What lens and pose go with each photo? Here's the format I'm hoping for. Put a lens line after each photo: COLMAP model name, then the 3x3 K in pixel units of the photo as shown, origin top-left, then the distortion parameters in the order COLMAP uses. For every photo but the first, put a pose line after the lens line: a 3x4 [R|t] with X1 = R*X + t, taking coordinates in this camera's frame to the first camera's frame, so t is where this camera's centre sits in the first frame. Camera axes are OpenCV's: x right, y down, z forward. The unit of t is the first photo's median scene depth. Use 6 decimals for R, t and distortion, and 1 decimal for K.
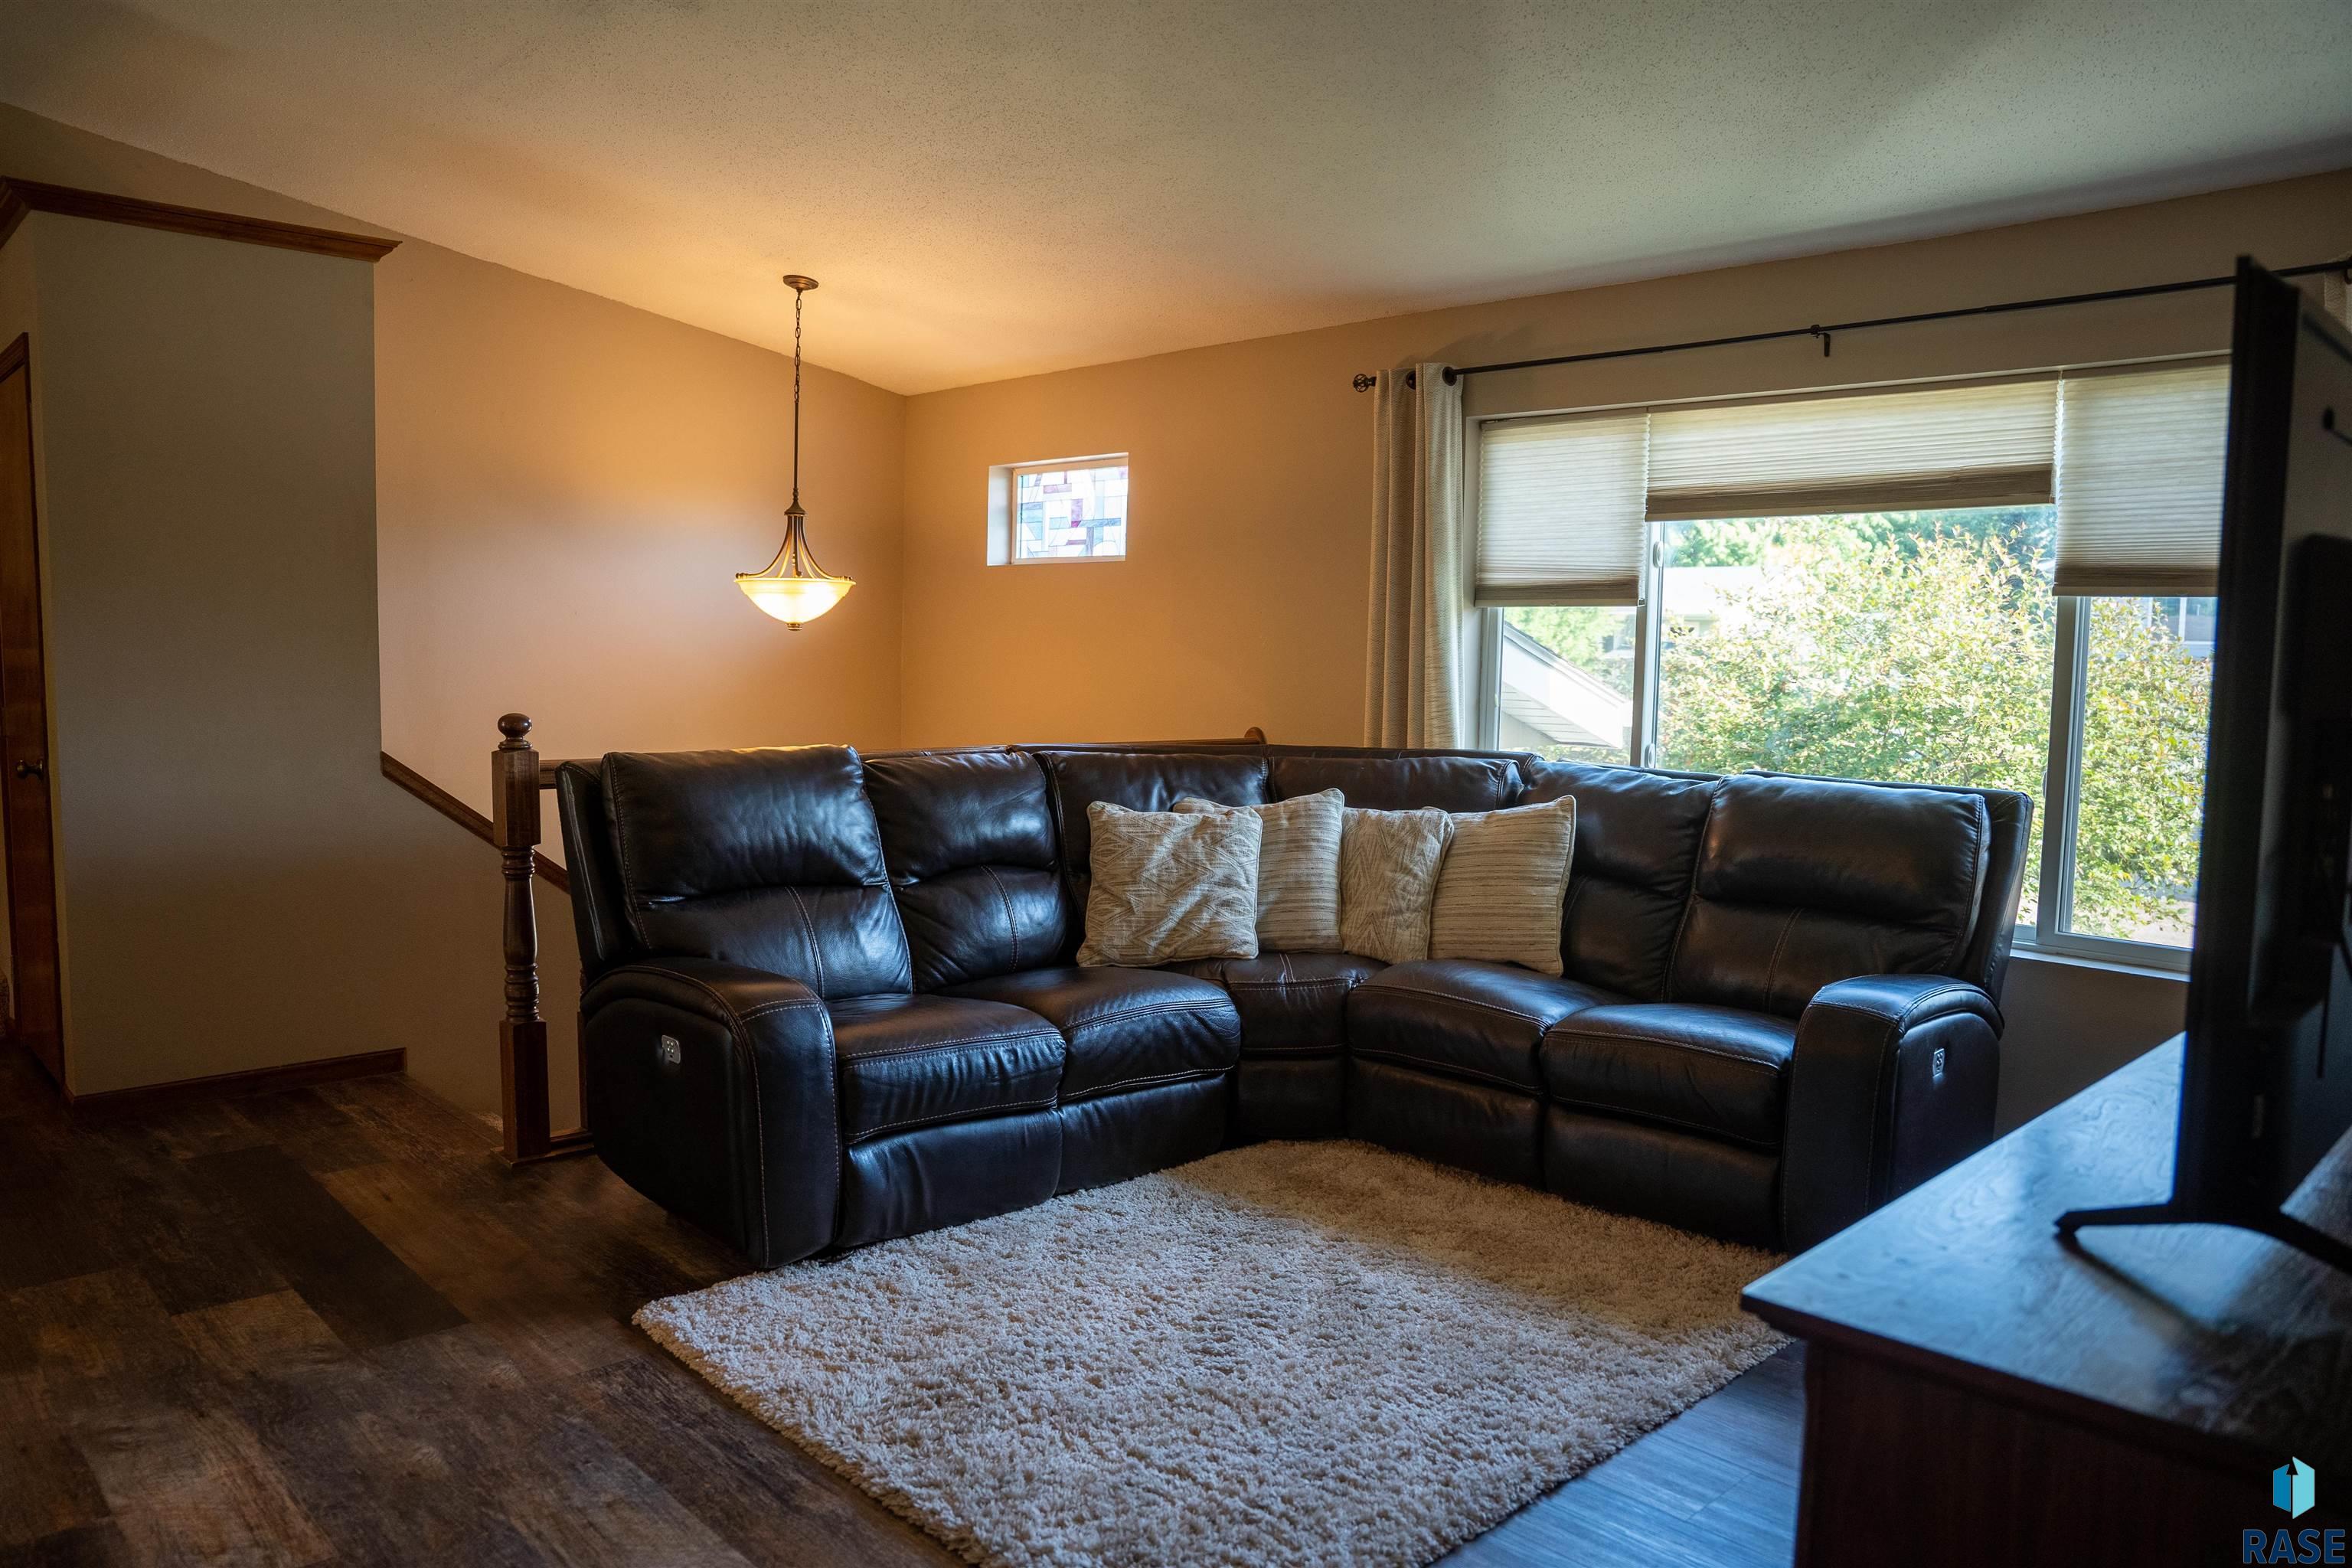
lens RADIAL K [[1653.9, 0, 1175.8], [0, 1653.9, 782.3], [0, 0, 1]] dist [-0.088441, 0.013203]
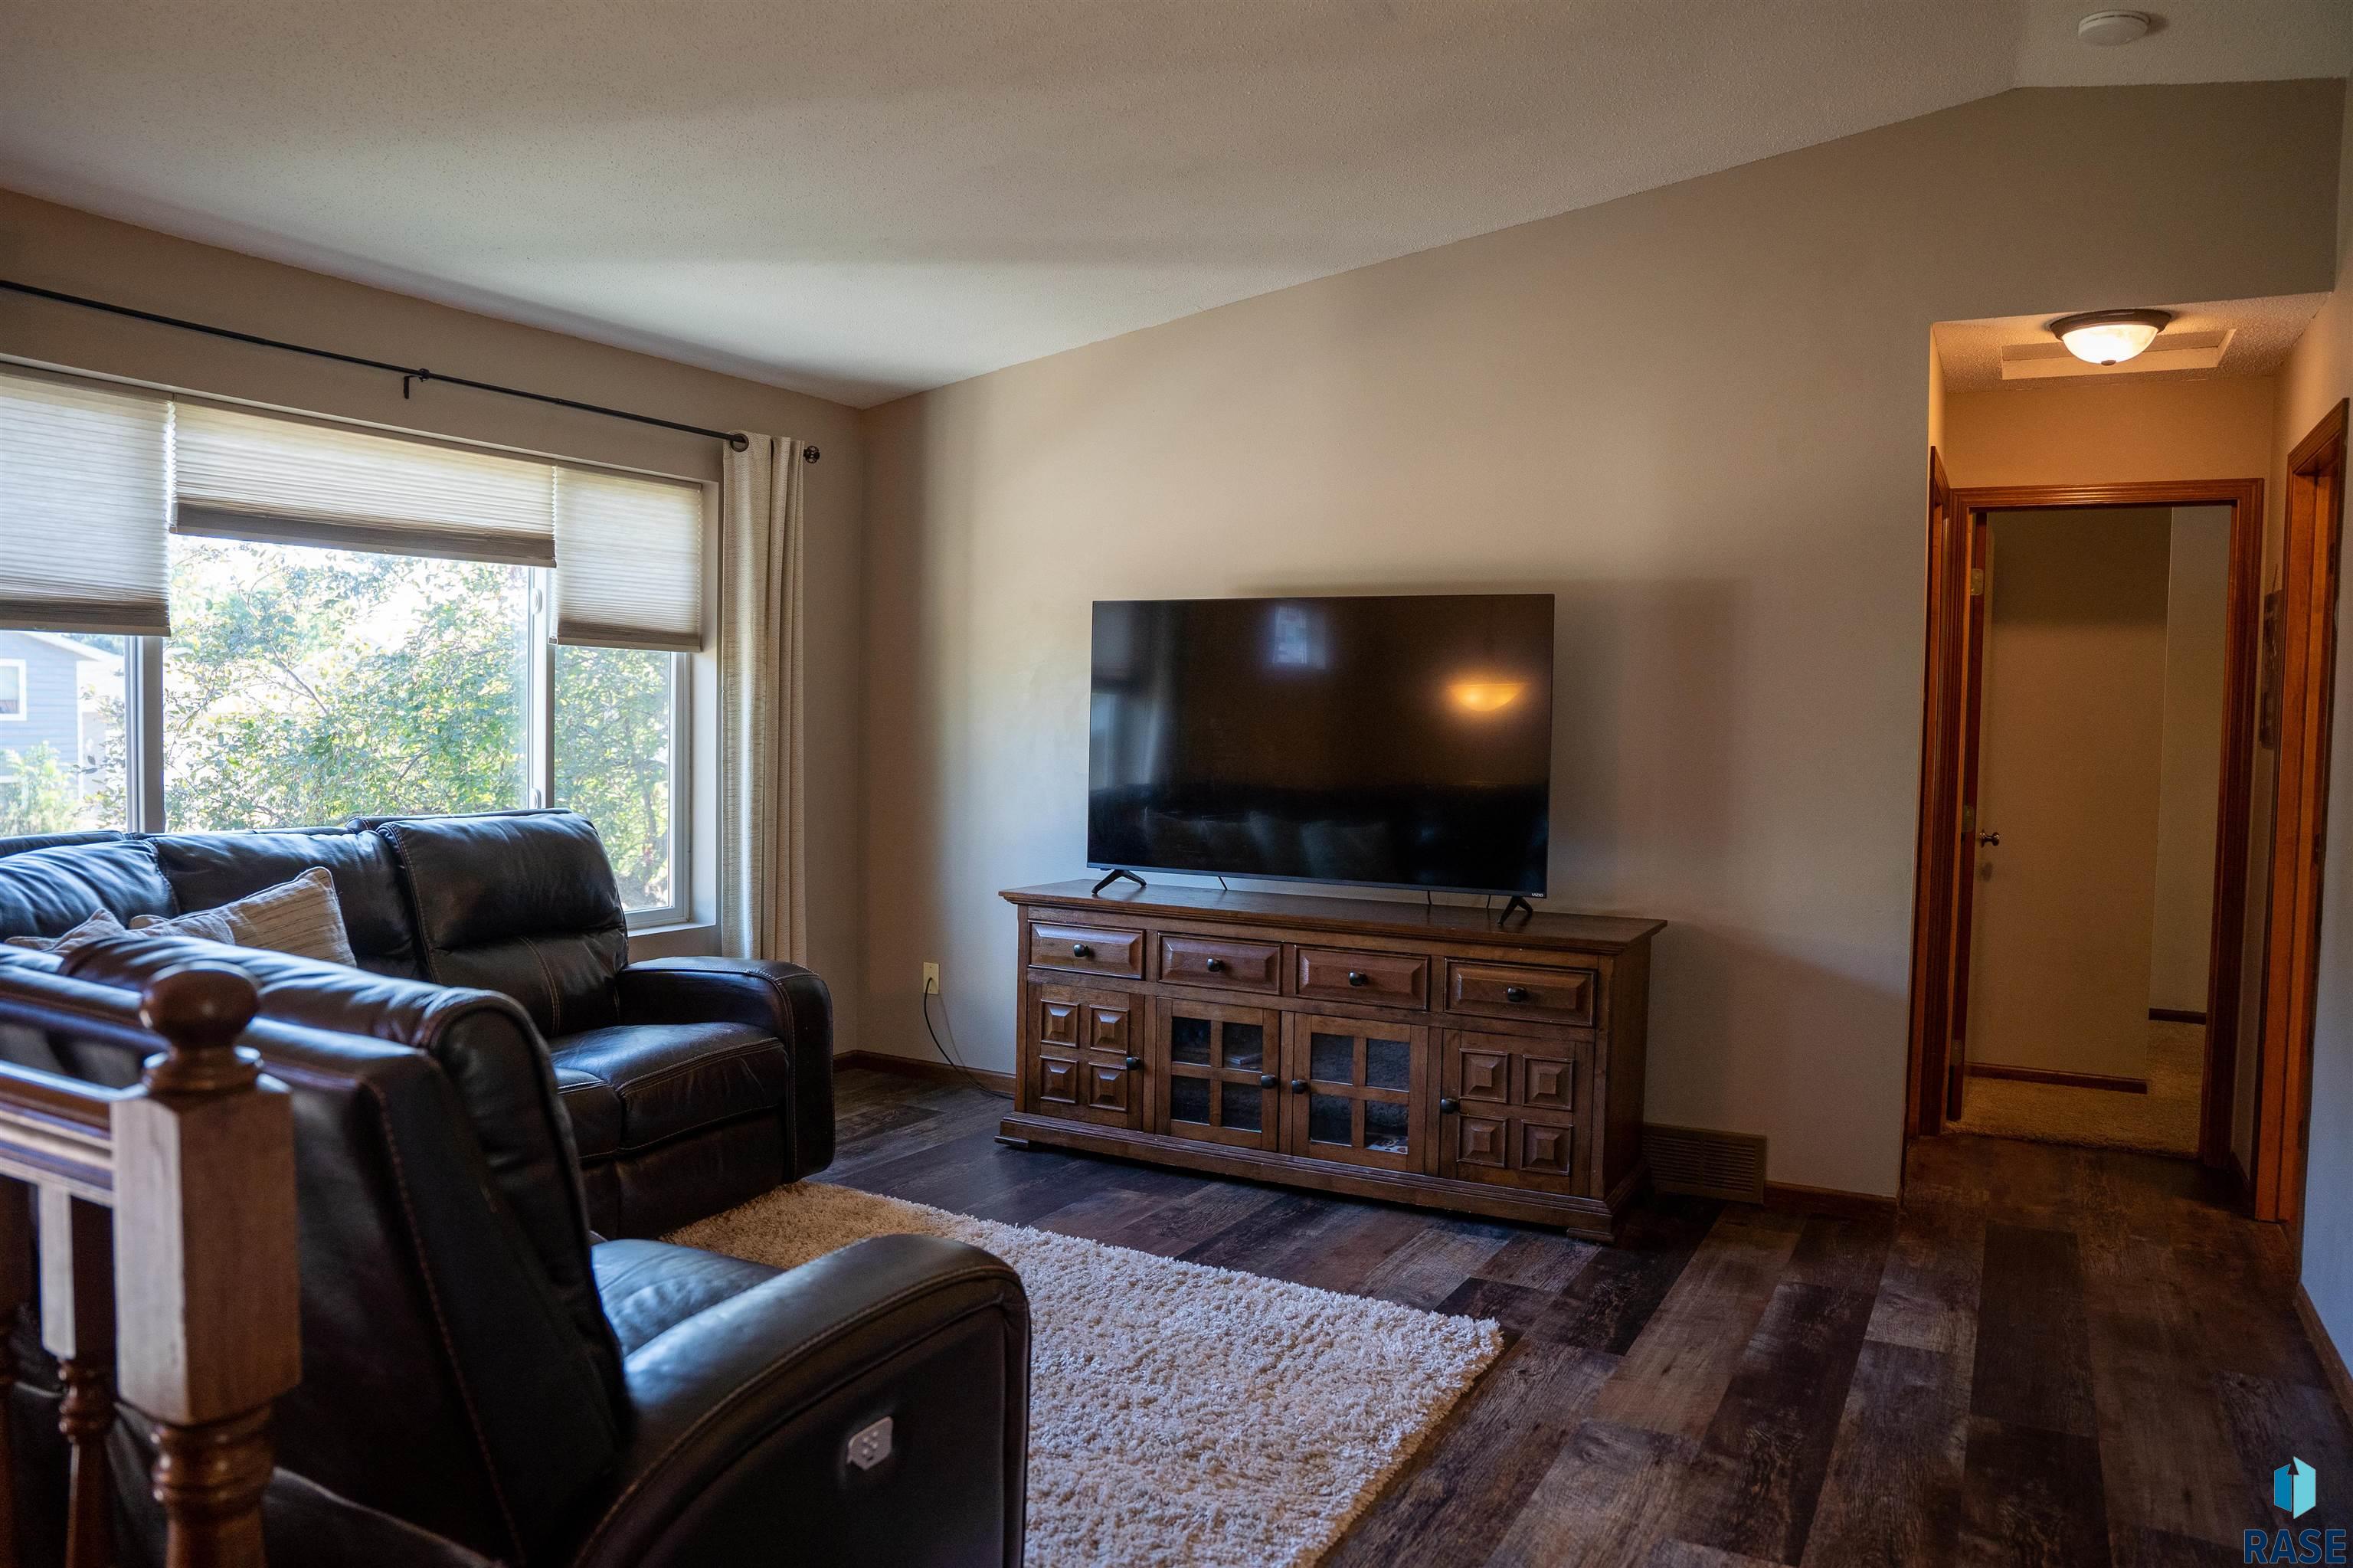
lens RADIAL K [[1602.9, 0, 1174.4], [0, 1602.9, 794.0], [0, 0, 1]] dist [-0.011371, -0.001418]
pose [[-0.294692, -0.083808, 0.951910, -0.634004], [0.047487, 0.993632, 0.102183, -0.088545], [-0.954412, 0.075316, -0.288835, 0.770081]]
